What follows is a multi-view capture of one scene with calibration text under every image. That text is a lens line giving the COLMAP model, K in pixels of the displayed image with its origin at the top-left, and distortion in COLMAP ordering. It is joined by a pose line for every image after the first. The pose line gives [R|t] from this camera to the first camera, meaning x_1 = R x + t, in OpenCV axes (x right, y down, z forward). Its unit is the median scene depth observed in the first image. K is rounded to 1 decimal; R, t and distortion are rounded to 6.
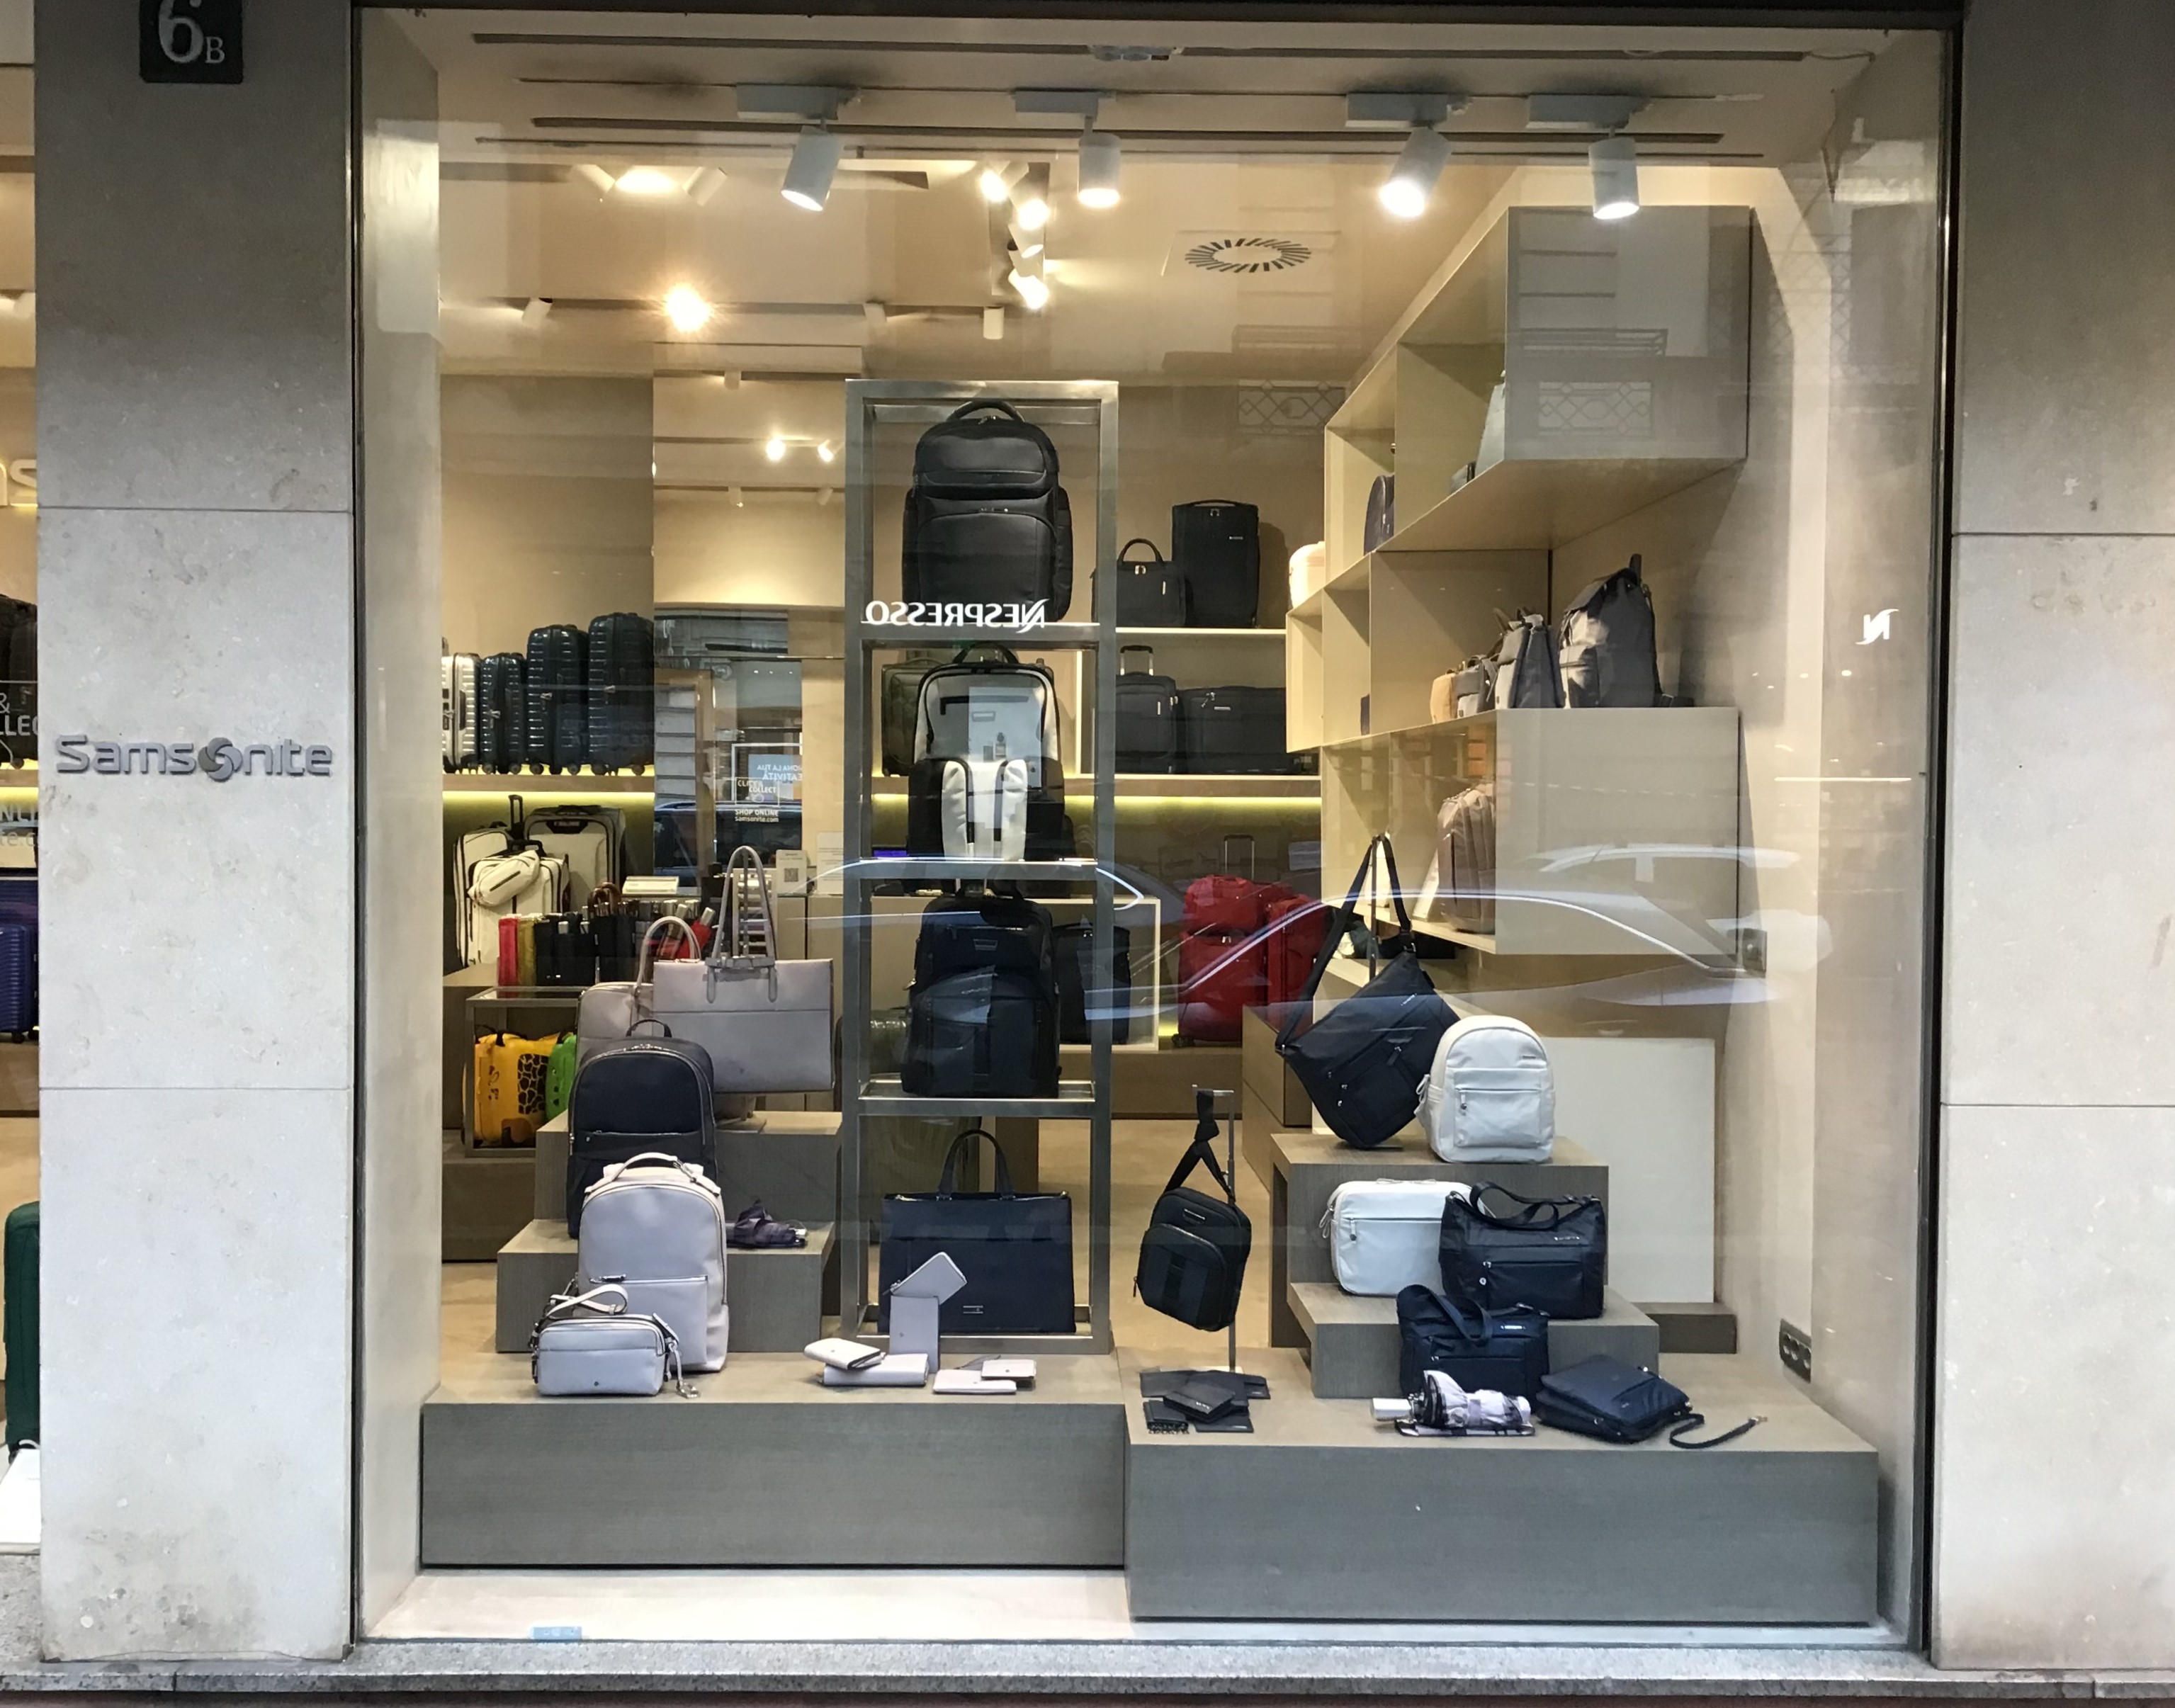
lens RADIAL K [[2063.7, 0, 1045.5], [0, 2063.7, 855.9], [0, 0, 1]] dist [0.106146, -0.155299]
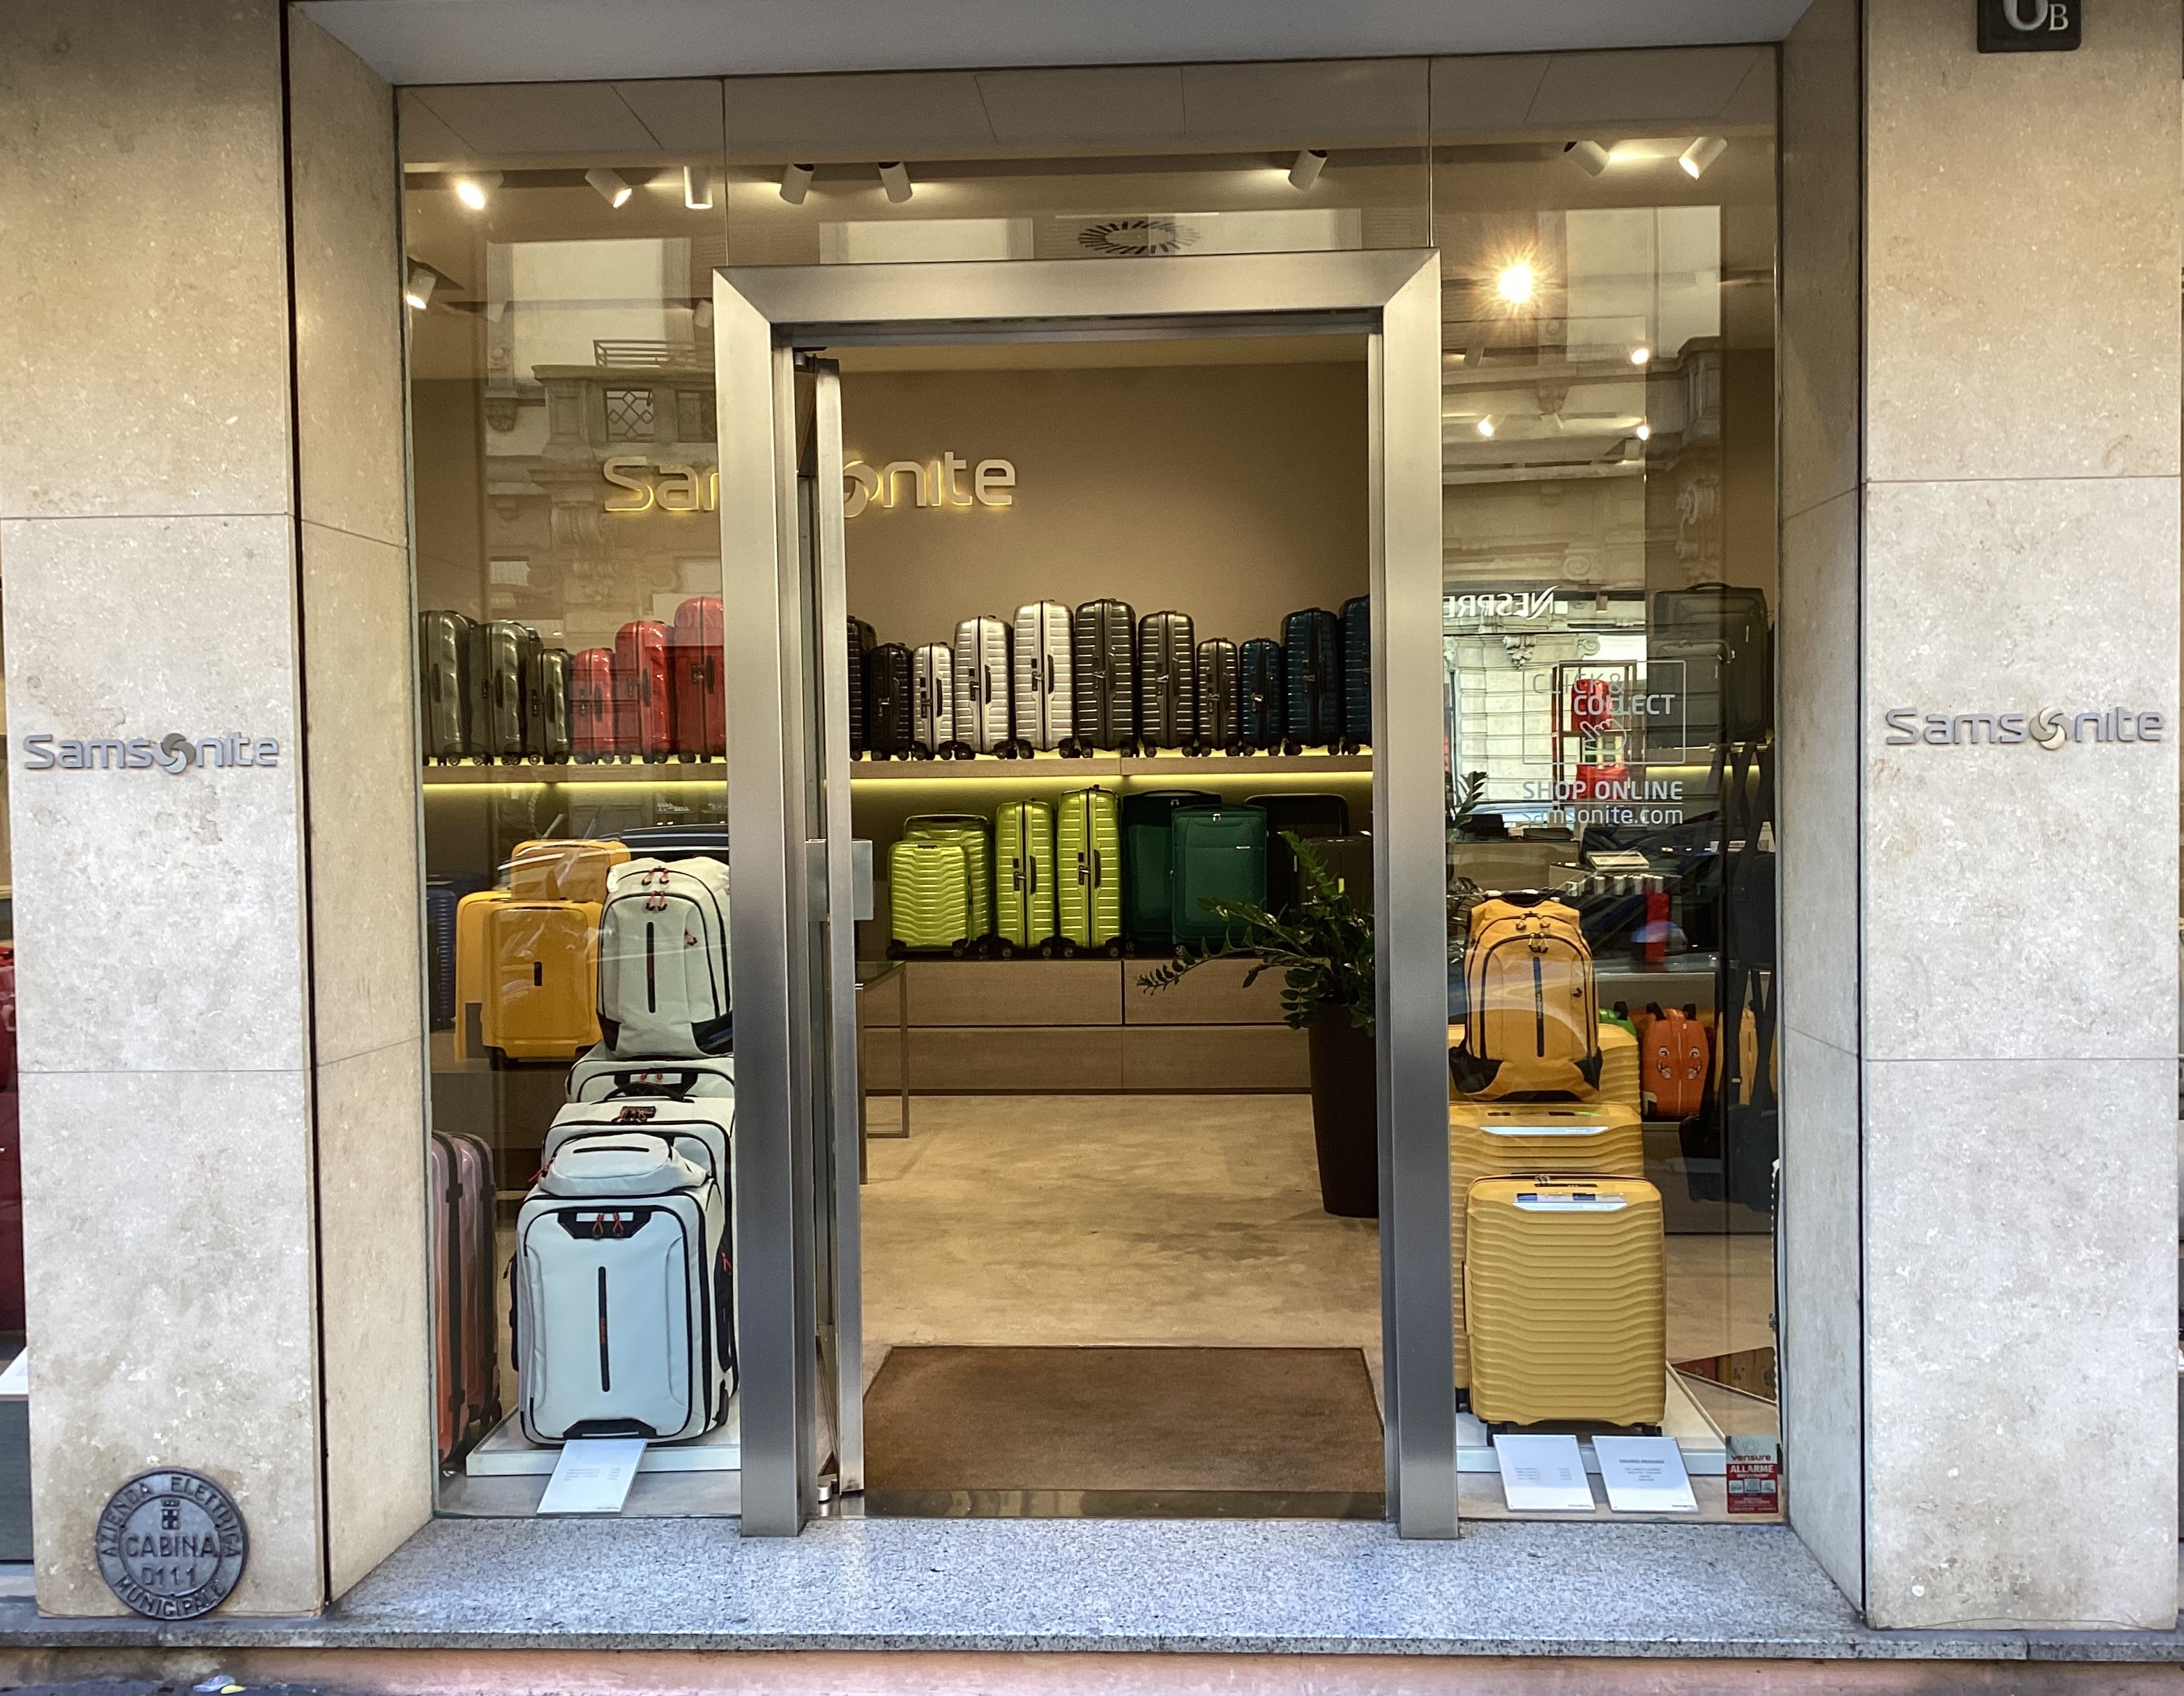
lens RADIAL K [[2071.1, 0, 1086.6], [0, 2071.1, 850.6], [0, 0, 1]] dist [0.004497, 0.006327]
pose [[0.997861, -0.019825, -0.062286, -0.763406], [0.020199, 0.999782, 0.005373, -0.002687], [0.062166, -0.006620, 0.998044, -0.013646]]
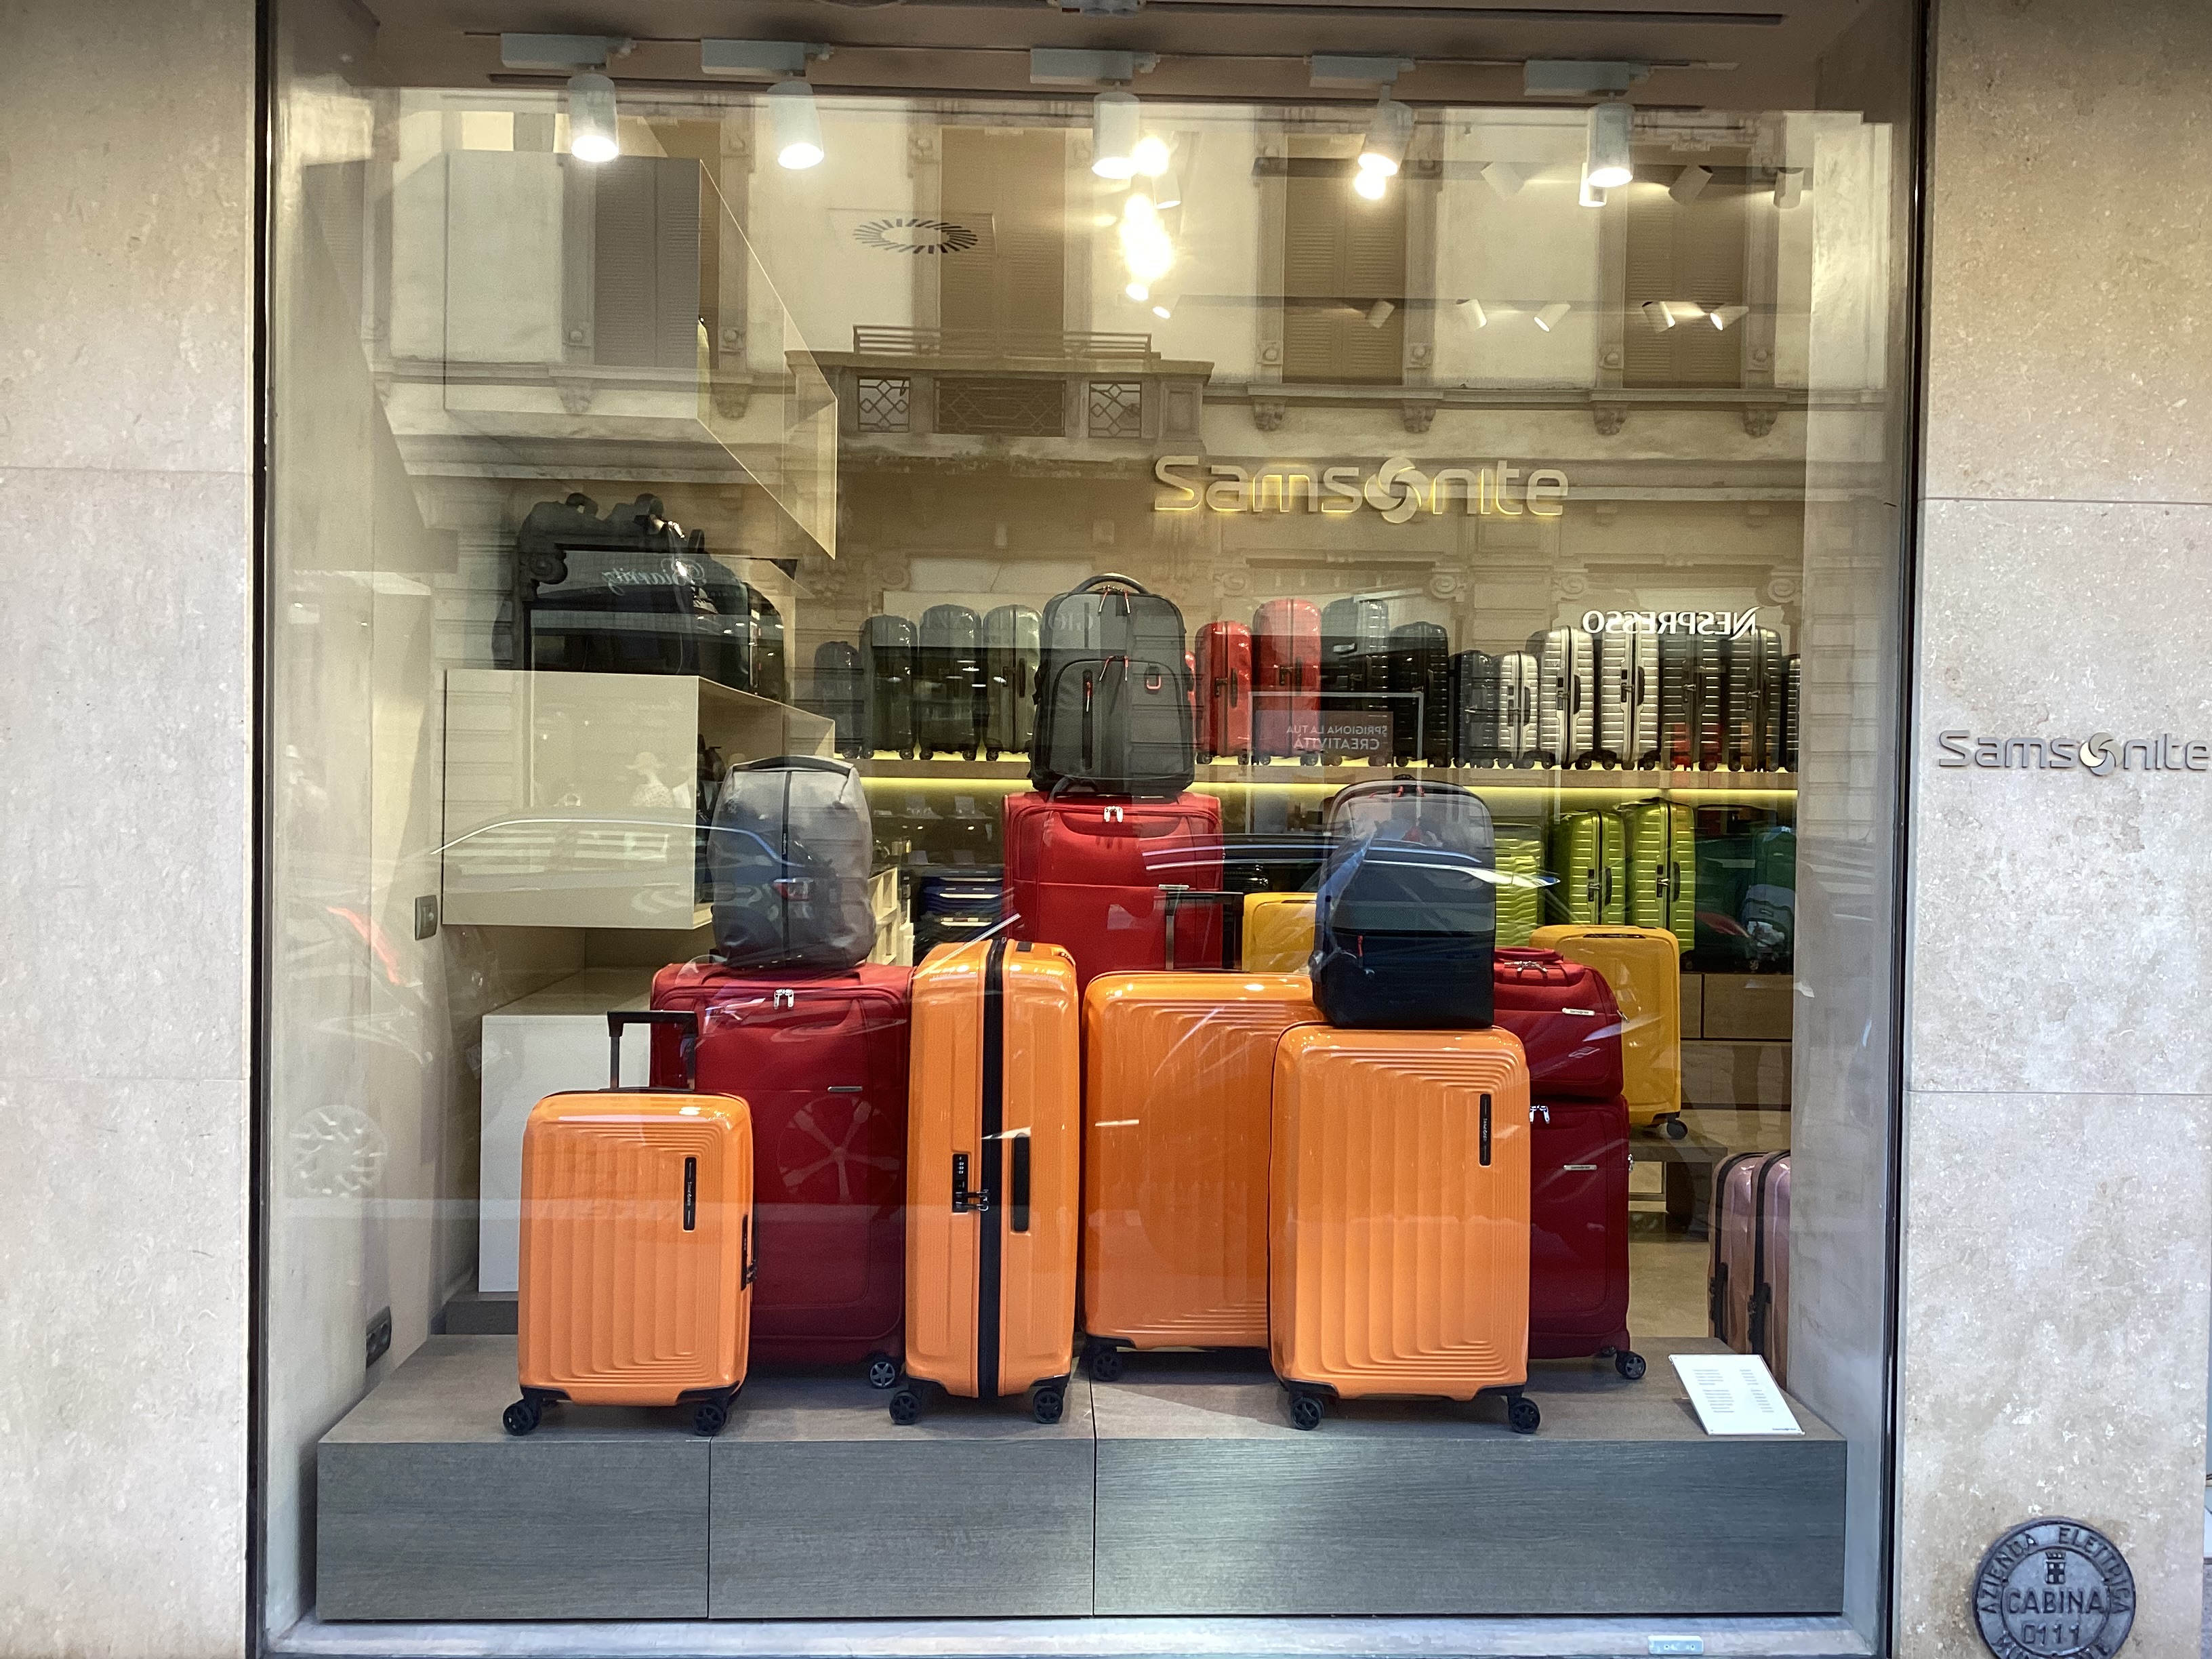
lens RADIAL K [[2028.6, 0, 1047.6], [0, 2028.6, 829.6], [0, 0, 1]] dist [0.064014, -0.091549]
pose [[0.999773, 0.004294, 0.020867, -1.755972], [-0.004160, 0.999970, -0.006460, -0.010951], [-0.020894, 0.006372, 0.999761, 0.039644]]
